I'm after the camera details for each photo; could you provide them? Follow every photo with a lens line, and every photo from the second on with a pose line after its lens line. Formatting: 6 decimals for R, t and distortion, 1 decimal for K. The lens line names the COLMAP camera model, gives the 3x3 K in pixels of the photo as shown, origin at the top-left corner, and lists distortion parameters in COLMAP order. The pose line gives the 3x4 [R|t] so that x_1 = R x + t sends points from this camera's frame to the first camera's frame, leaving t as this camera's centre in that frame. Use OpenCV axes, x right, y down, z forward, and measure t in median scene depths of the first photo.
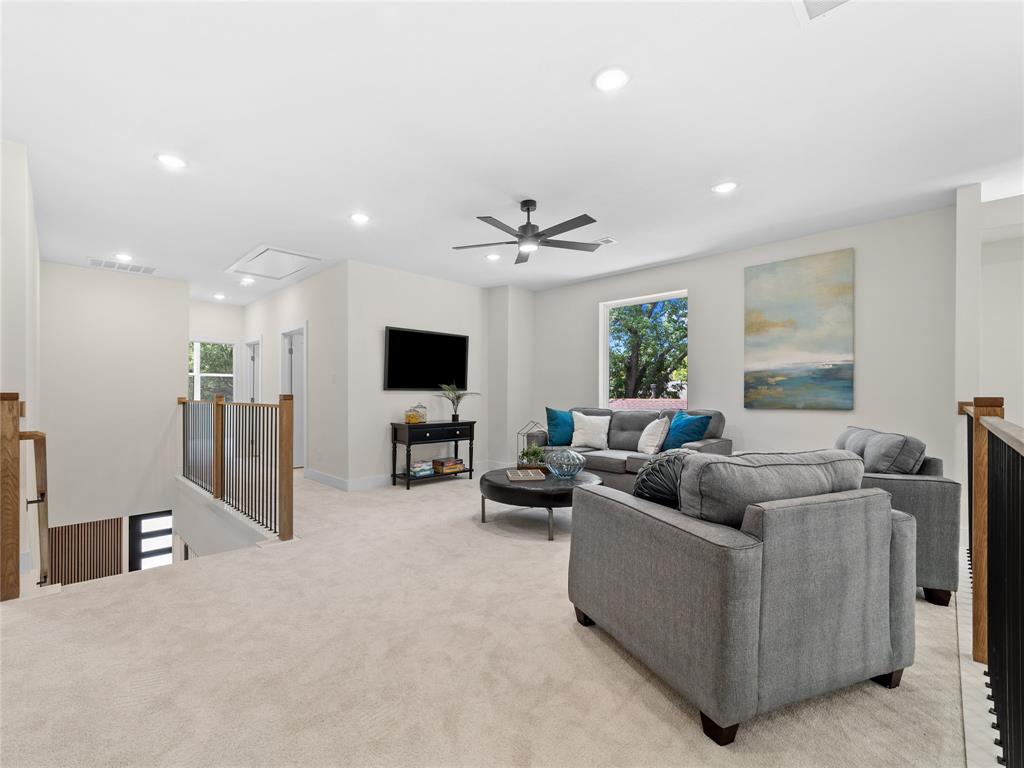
lens RADIAL K [[445.3, 0, 511.5], [0, 445.3, 389.2], [0, 0, 1]] dist [-0.004436, -0.000166]
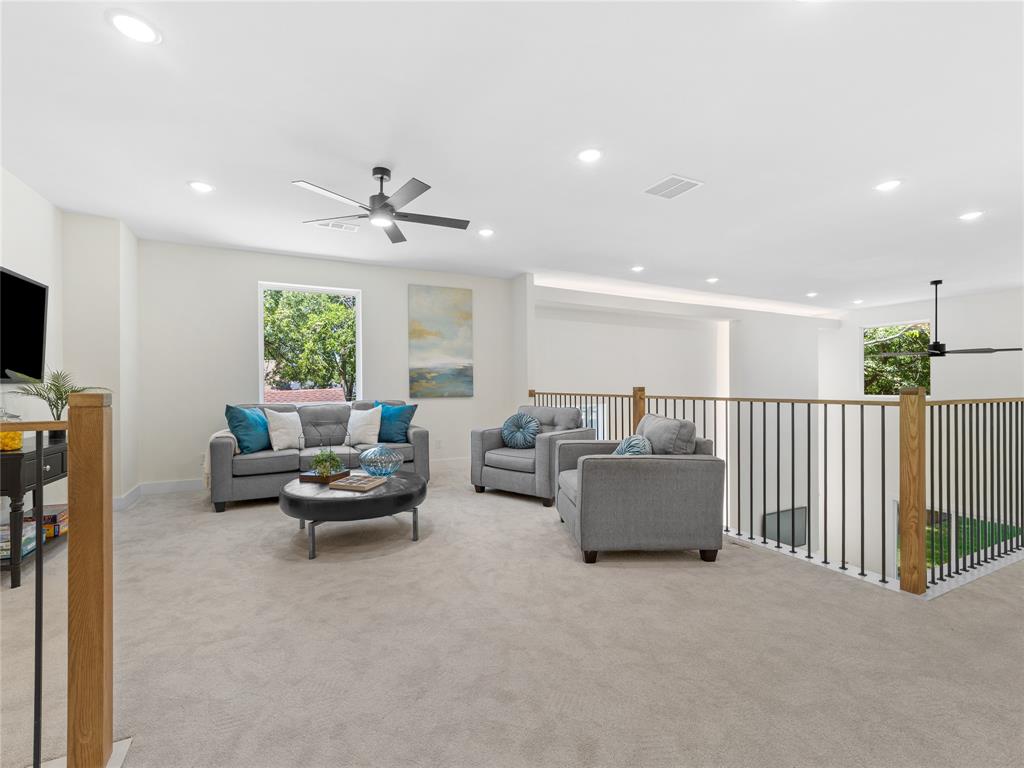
lens RADIAL K [[410.3, 0, 511.5], [0, 410.3, 384.1], [0, 0, 1]] dist [-0.013451, -0.000093]
pose [[0.371038, -0.000942, 0.928617, -0.461775], [-0.003890, 0.999989, 0.002568, 0.000193], [-0.928610, -0.004565, 0.371030, 0.343100]]
